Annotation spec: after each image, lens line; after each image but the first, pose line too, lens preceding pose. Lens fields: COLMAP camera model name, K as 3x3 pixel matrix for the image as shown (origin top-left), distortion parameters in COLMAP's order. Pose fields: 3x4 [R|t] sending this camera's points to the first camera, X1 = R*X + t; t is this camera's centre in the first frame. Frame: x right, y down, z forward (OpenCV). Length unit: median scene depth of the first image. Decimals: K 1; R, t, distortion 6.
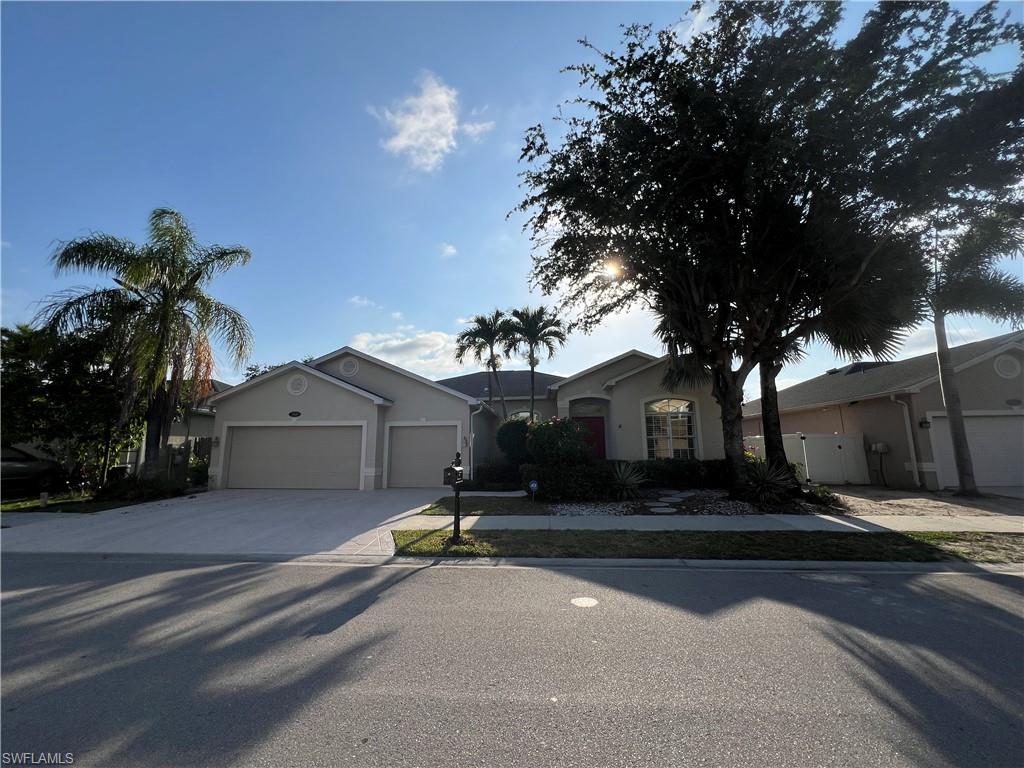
lens RADIAL K [[413.1, 0, 512.0], [0, 413.1, 384.0], [0, 0, 1]] dist [-0.002734, 0.000015]
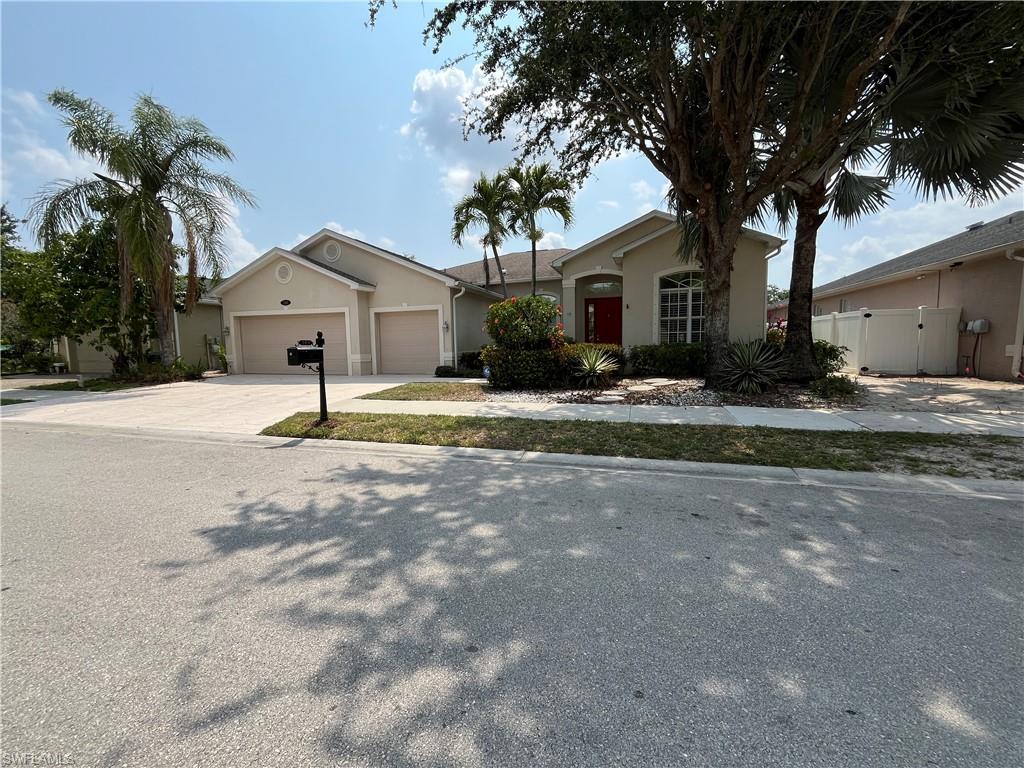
lens RADIAL K [[420.2, 0, 511.1], [0, 420.2, 382.6], [0, 0, 1]] dist [0.000110, -0.000033]
pose [[0.976279, 0.011859, -0.216192, 0.241029], [0.042633, 0.968422, 0.245646, 0.032881], [0.212278, -0.249036, 0.944944, 0.092937]]
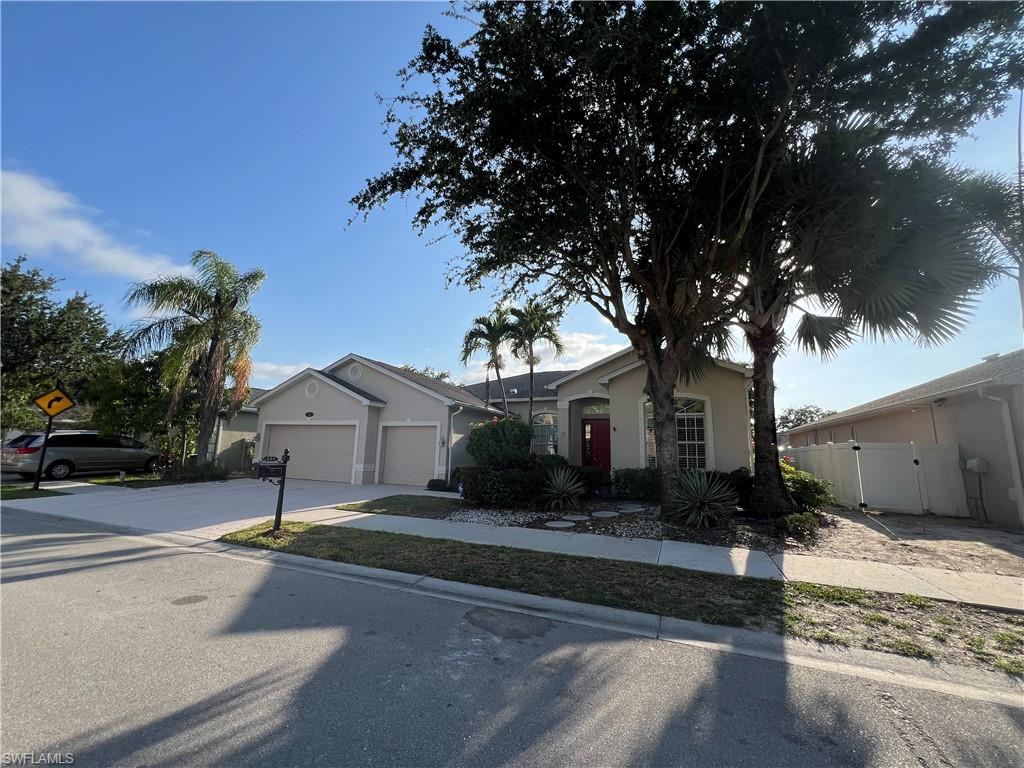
lens RADIAL K [[413.1, 0, 512.0], [0, 413.1, 384.0], [0, 0, 1]] dist [-0.002734, 0.000015]
pose [[0.946895, -0.020761, -0.320871, 0.377193], [0.018622, 0.999779, -0.009734, 0.010348], [0.321002, 0.003242, 0.947073, 0.094810]]
